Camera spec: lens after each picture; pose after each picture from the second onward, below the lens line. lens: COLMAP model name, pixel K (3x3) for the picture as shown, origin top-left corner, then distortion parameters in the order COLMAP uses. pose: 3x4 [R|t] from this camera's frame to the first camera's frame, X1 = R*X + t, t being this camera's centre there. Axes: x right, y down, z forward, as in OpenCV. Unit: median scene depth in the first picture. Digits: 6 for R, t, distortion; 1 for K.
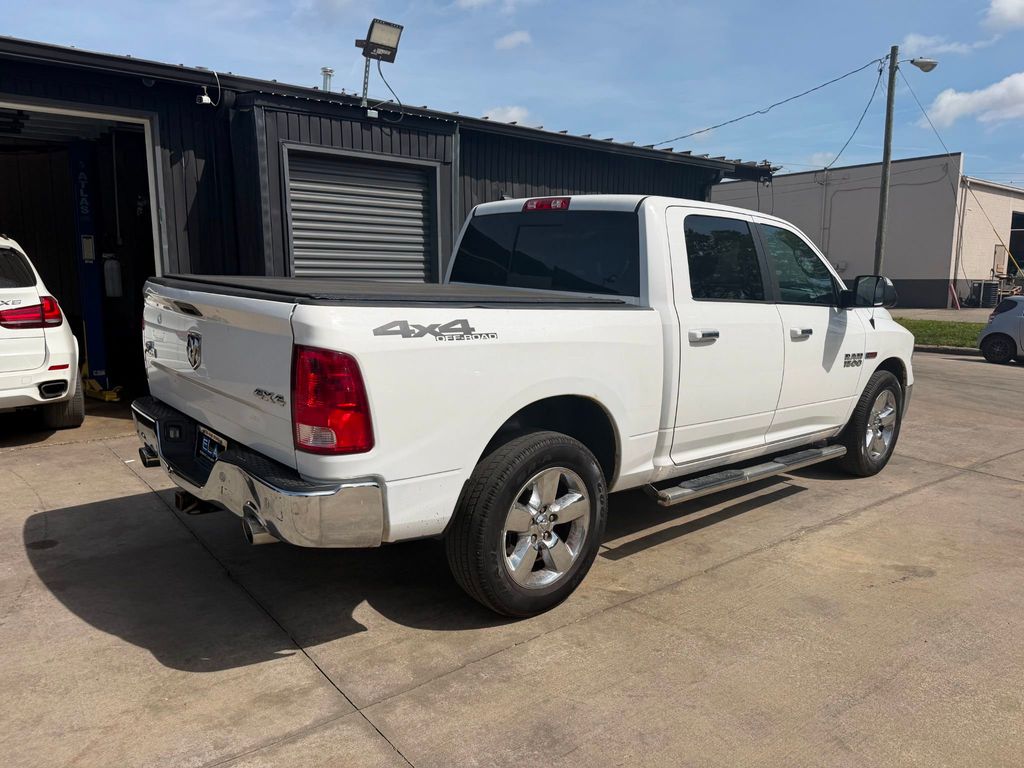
lens RADIAL K [[707.2, 0, 511.2], [0, 707.2, 404.8], [0, 0, 1]] dist [0.011841, 0.000639]
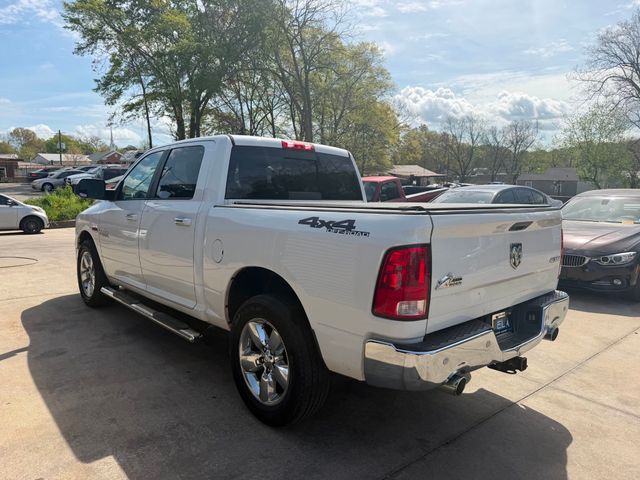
lens RADIAL K [[440.3, 0, 326.7], [0, 440.3, 238.3], [0, 0, 1]] dist [0.063344, -0.082438]
pose [[-0.009318, -0.142956, 0.989685, -0.797827], [0.174010, 0.974396, 0.142386, -0.181167], [-0.984700, 0.173542, 0.015796, 0.816024]]
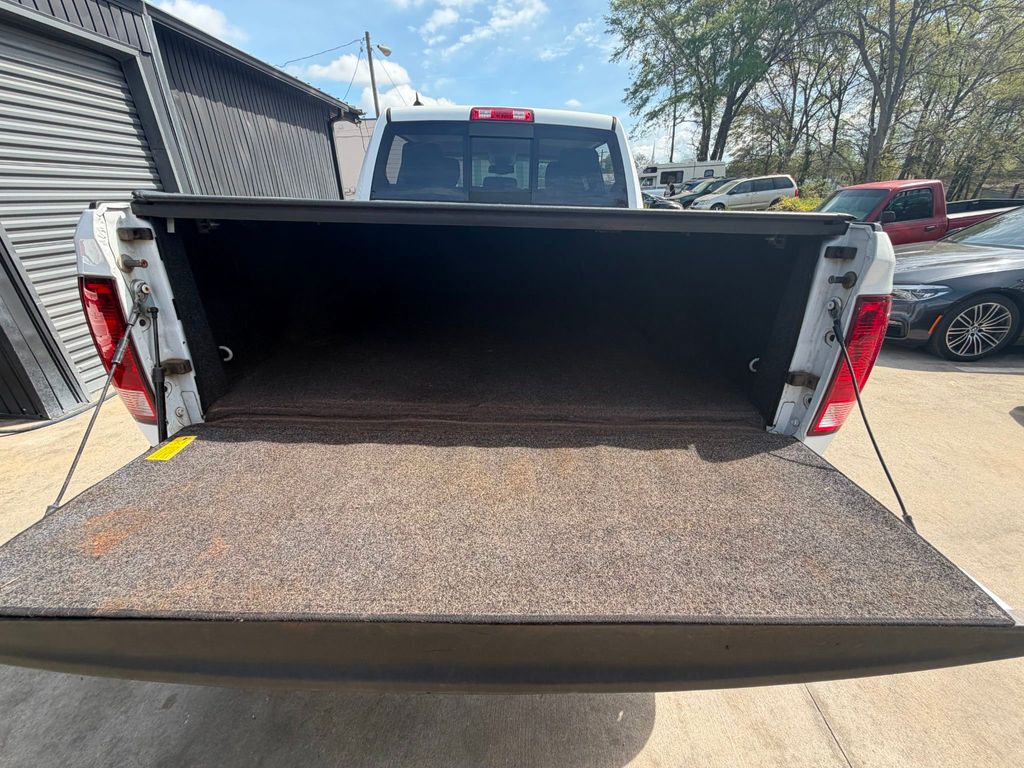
lens RADIAL K [[406.9, 0, 510.3], [0, 406.9, 386.4], [0, 0, 1]] dist [-0.003050, 0.000362]
pose [[0.664438, -0.328619, 0.671216, -0.395928], [0.147327, 0.938107, 0.313447, -0.082956], [-0.732678, -0.109378, 0.671729, 0.472454]]
